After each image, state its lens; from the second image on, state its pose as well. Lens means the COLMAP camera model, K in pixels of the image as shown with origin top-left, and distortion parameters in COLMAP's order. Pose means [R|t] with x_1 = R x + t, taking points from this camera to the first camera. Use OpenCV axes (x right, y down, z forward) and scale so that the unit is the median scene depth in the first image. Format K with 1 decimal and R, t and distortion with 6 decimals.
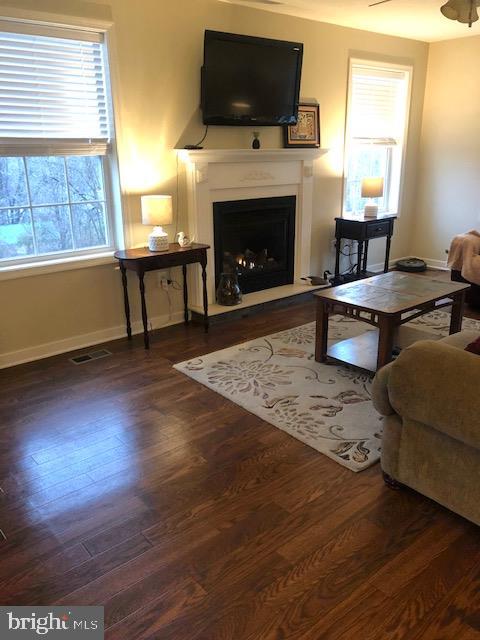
lens RADIAL K [[521.1, 0, 239.5], [0, 521.1, 321.8], [0, 0, 1]] dist [0.021400, -0.023862]
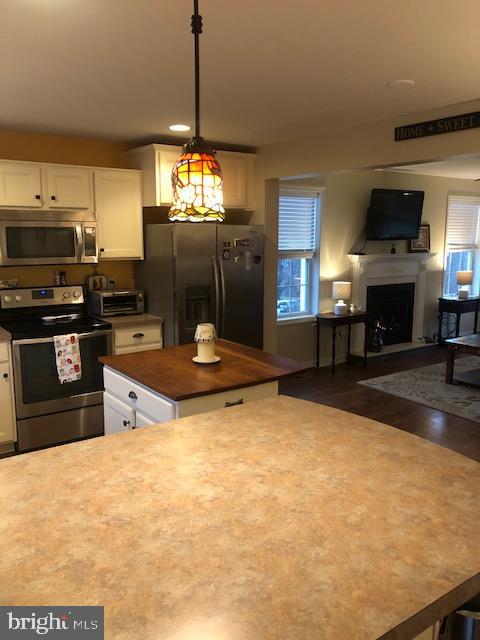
lens RADIAL K [[521.1, 0, 243.2], [0, 521.1, 314.6], [0, 0, 1]] dist [0.021400, -0.023862]
pose [[0.996374, 0.025012, -0.081328, -0.292980], [-0.038022, 0.985959, -0.162599, 0.125962], [0.076119, 0.165101, 0.983335, -0.564002]]
